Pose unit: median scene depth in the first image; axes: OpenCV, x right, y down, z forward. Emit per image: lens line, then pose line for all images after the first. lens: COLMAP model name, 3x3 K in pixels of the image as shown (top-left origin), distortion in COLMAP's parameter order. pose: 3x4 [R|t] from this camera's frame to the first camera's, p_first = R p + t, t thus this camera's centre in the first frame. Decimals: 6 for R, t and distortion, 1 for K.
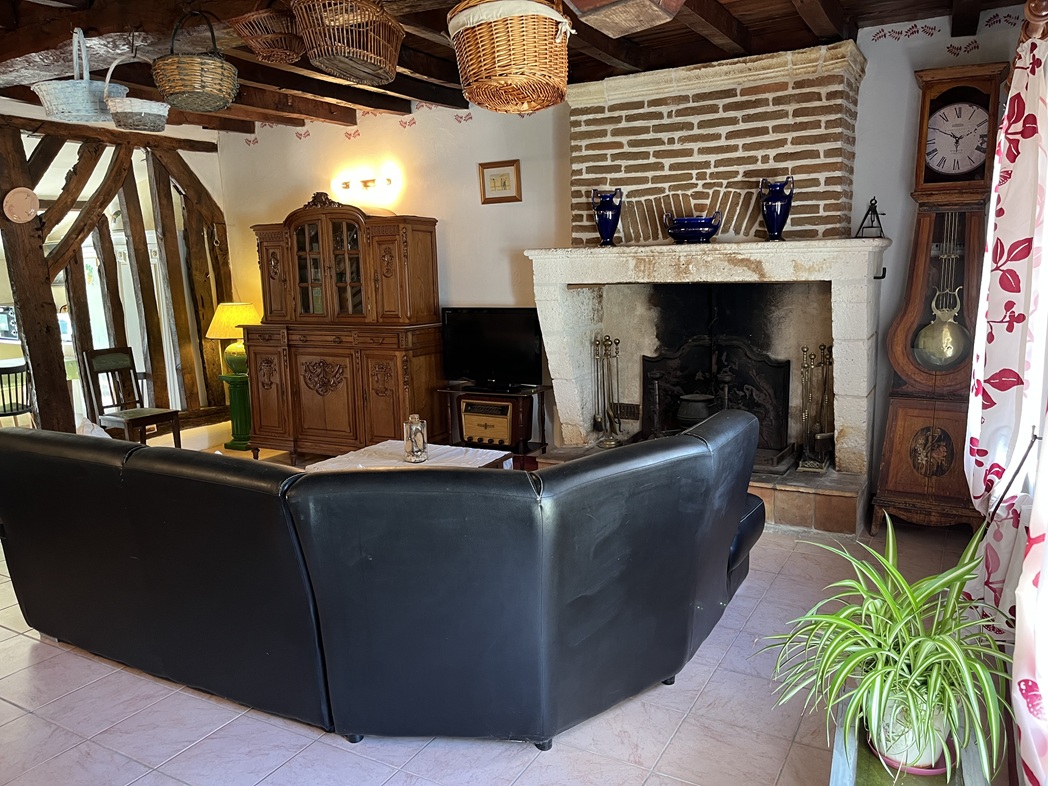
lens RADIAL K [[805.2, 0, 530.2], [0, 805.2, 398.4], [0, 0, 1]] dist [0.079815, -0.106268]
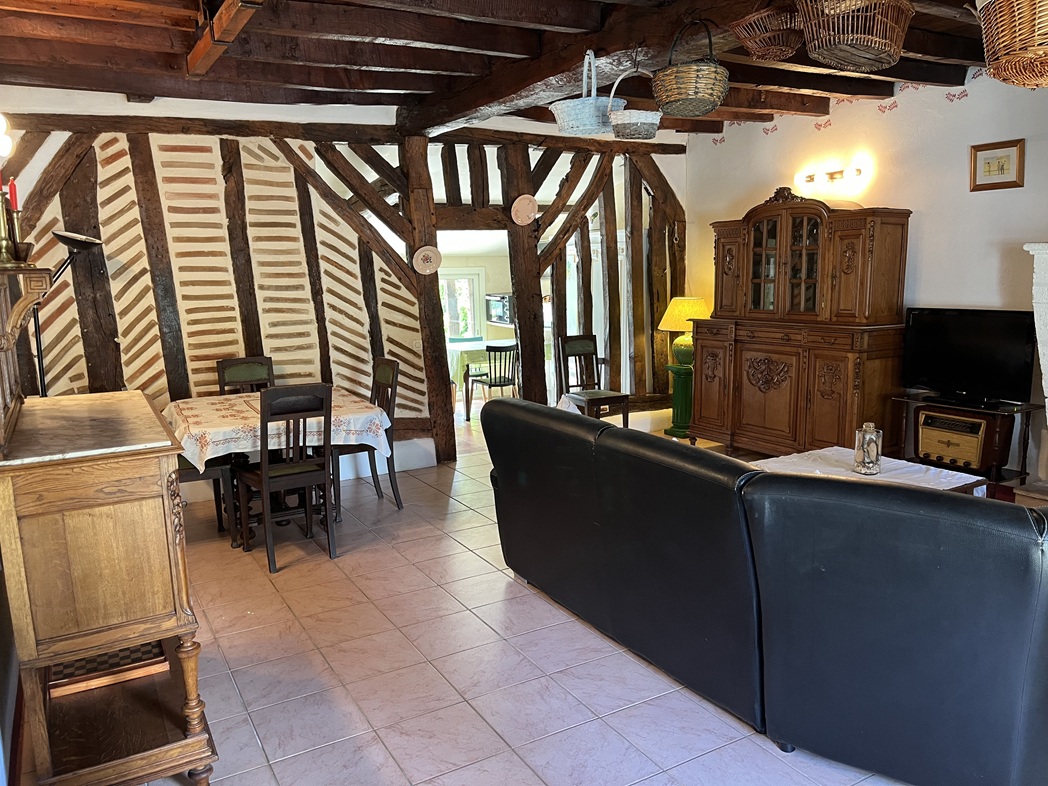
lens RADIAL K [[805.2, 0, 530.2], [0, 805.2, 398.4], [0, 0, 1]] dist [0.079815, -0.106268]
pose [[0.860593, 0.091558, -0.500996, -0.006237], [-0.088944, 0.995610, 0.029165, -0.000212], [0.501467, 0.019461, 0.864958, -0.001926]]
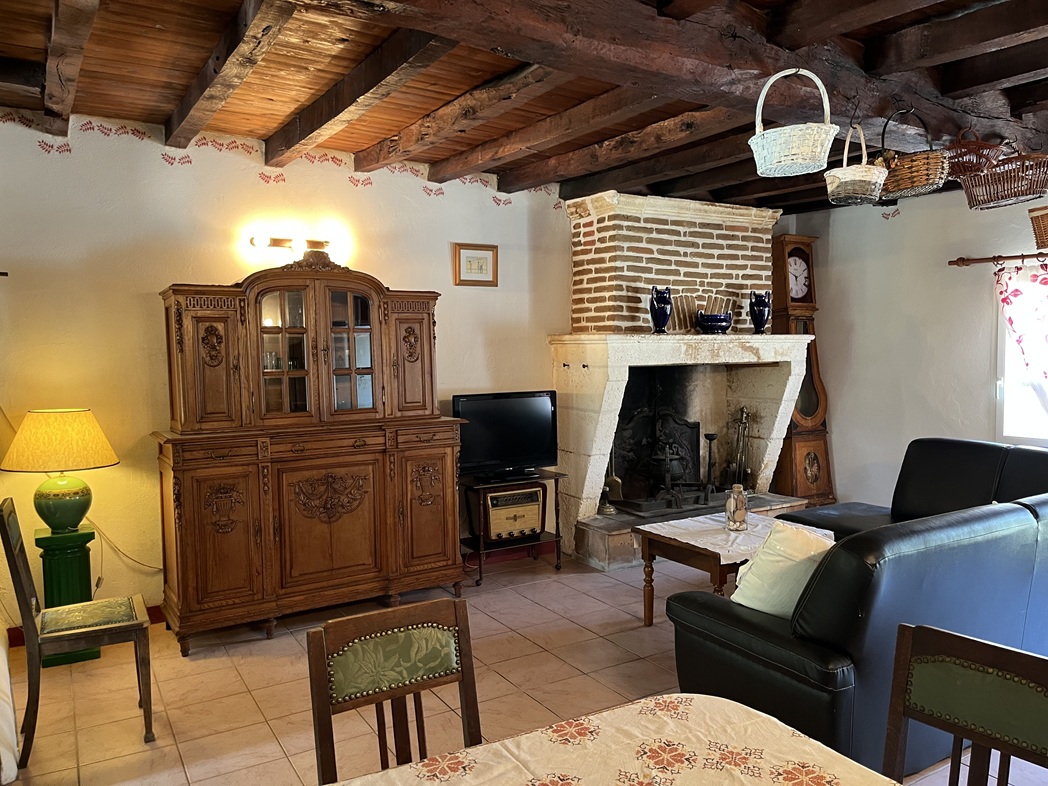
lens RADIAL K [[805.2, 0, 530.2], [0, 805.2, 398.4], [0, 0, 1]] dist [0.079815, -0.106268]
pose [[0.492065, -0.039287, 0.869672, -0.889468], [0.141284, 0.989341, -0.035246, -0.070253], [-0.859018, 0.140214, 0.492370, 0.518686]]
